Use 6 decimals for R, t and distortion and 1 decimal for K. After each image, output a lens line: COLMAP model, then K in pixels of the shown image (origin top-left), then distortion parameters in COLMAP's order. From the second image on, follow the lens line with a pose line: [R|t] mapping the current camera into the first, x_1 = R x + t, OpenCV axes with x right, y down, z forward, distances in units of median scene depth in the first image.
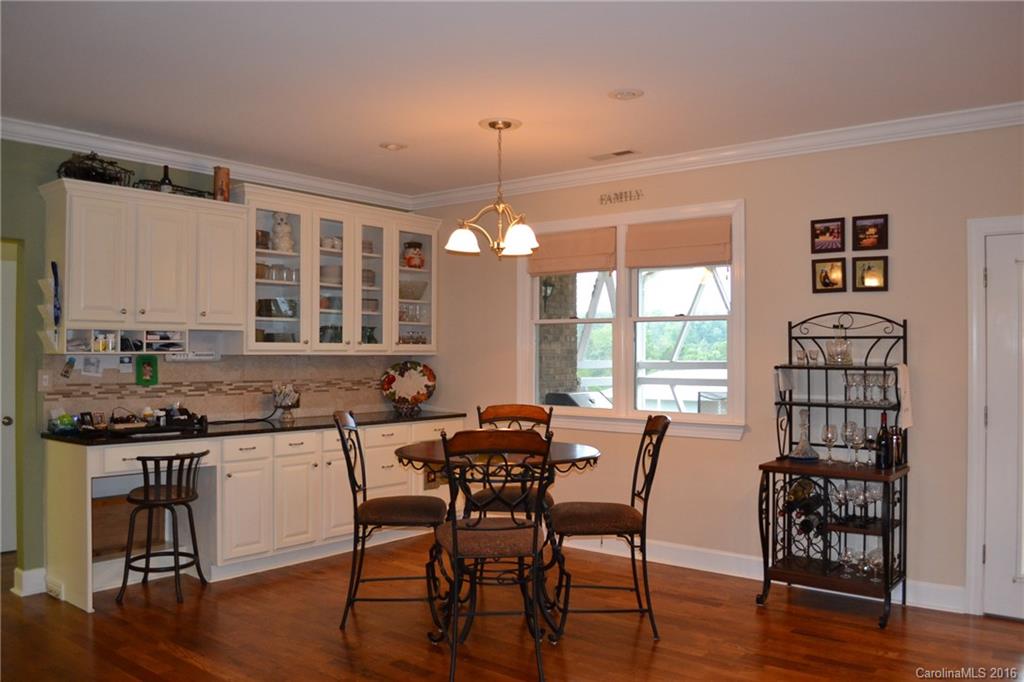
lens RADIAL K [[815.6, 0, 509.8], [0, 815.6, 341.1], [0, 0, 1]] dist [-0.082930, 0.009472]
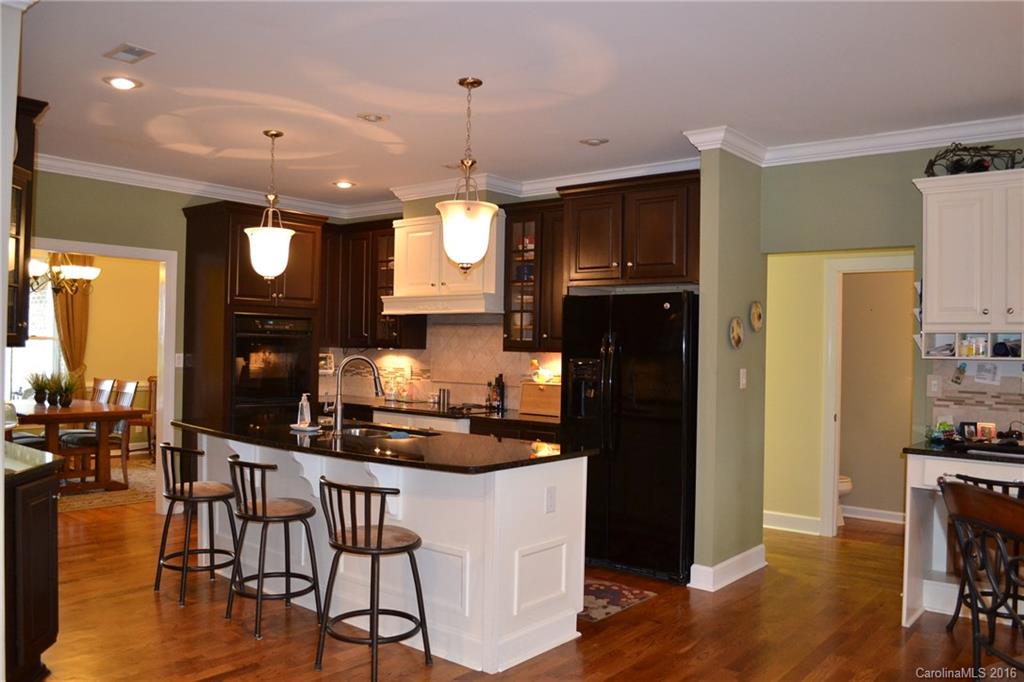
lens RADIAL K [[815.6, 0, 509.2], [0, 815.6, 341.6], [0, 0, 1]] dist [-0.082930, 0.009472]
pose [[-0.025880, -0.011134, -0.999603, 0.391622], [-0.005962, 0.999922, -0.010983, 0.008599], [0.999647, 0.005676, -0.025945, 0.472917]]
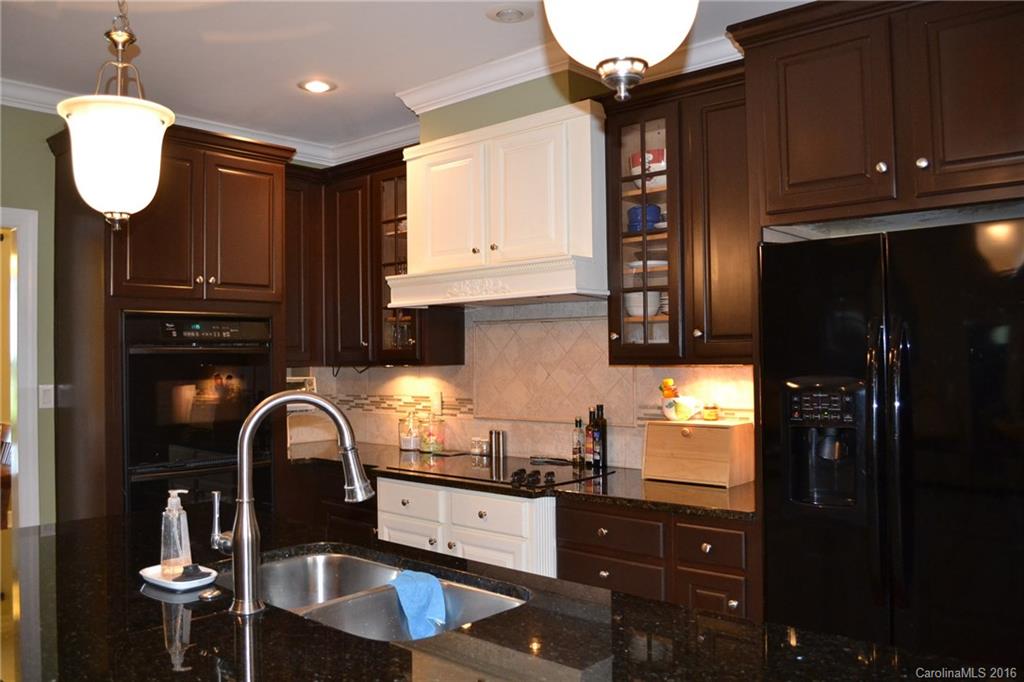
lens RADIAL K [[815.6, 0, 513.5], [0, 815.6, 340.8], [0, 0, 1]] dist [-0.082930, 0.009472]
pose [[-0.055269, -0.023934, -0.998185, -0.189337], [0.024800, 0.999371, -0.025336, 0.004789], [0.998163, -0.026155, -0.054640, 0.387404]]
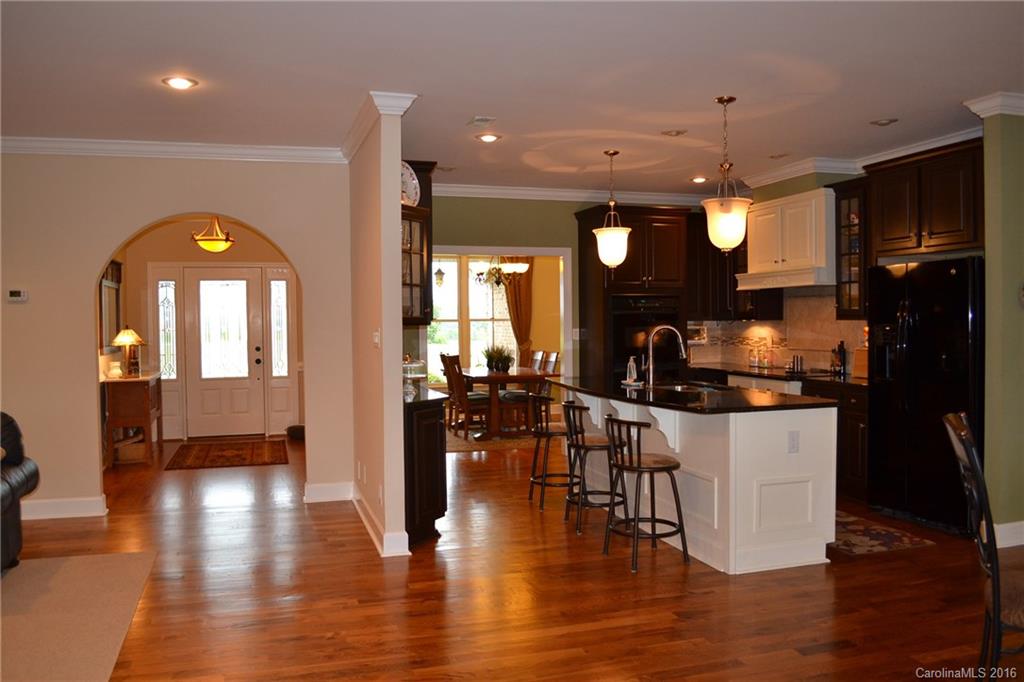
lens RADIAL K [[815.6, 0, 509.8], [0, 815.6, 342.0], [0, 0, 1]] dist [-0.082930, 0.009472]
pose [[-0.571607, 0.022253, -0.820225, 0.551530], [0.017787, 0.999733, 0.014727, 0.017448], [0.820334, -0.006172, -0.571851, 0.756218]]
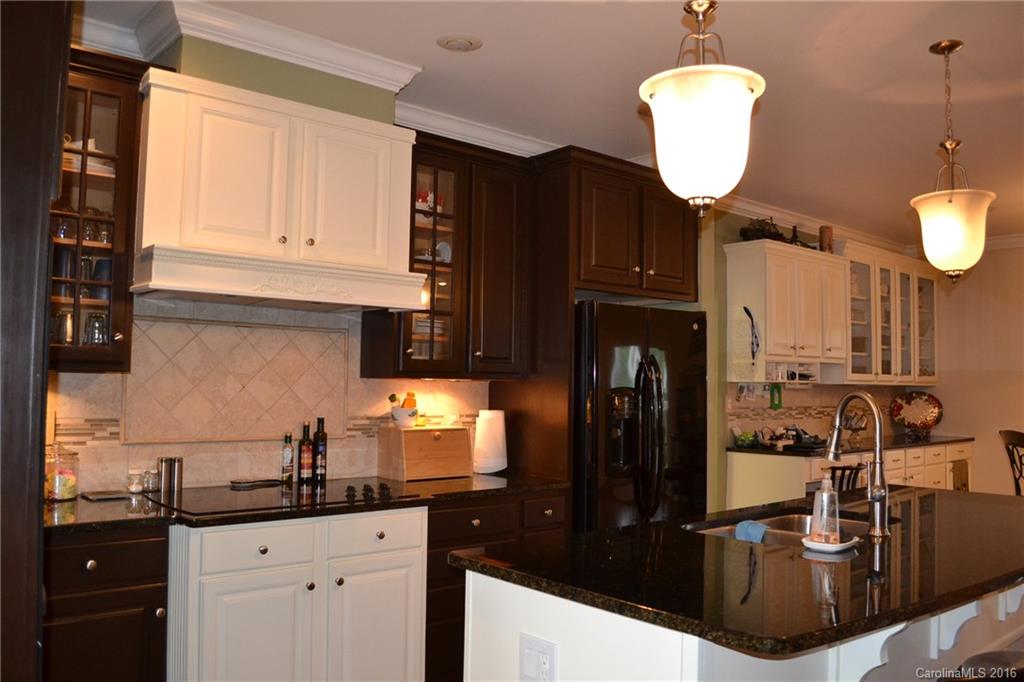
lens RADIAL K [[815.6, 0, 509.2], [0, 815.6, 341.3], [0, 0, 1]] dist [-0.082930, 0.009472]
pose [[0.980696, -0.001139, -0.195536, -0.637209], [-0.006897, 0.999159, -0.040415, 0.006010], [0.195417, 0.040984, 0.979863, -0.272311]]
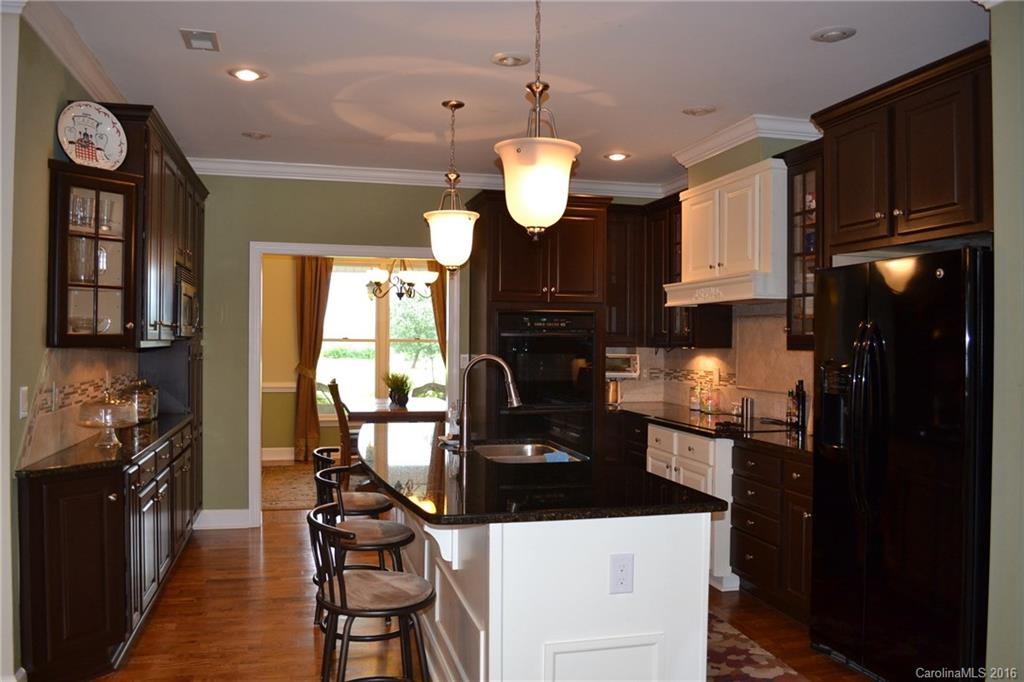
lens RADIAL K [[815.6, 0, 508.5], [0, 815.6, 343.1], [0, 0, 1]] dist [-0.082930, 0.009472]
pose [[-0.611505, -0.007842, -0.791202, 0.058965], [-0.001433, 0.999960, -0.008804, 0.010522], [0.791239, -0.004250, -0.611492, 0.749055]]
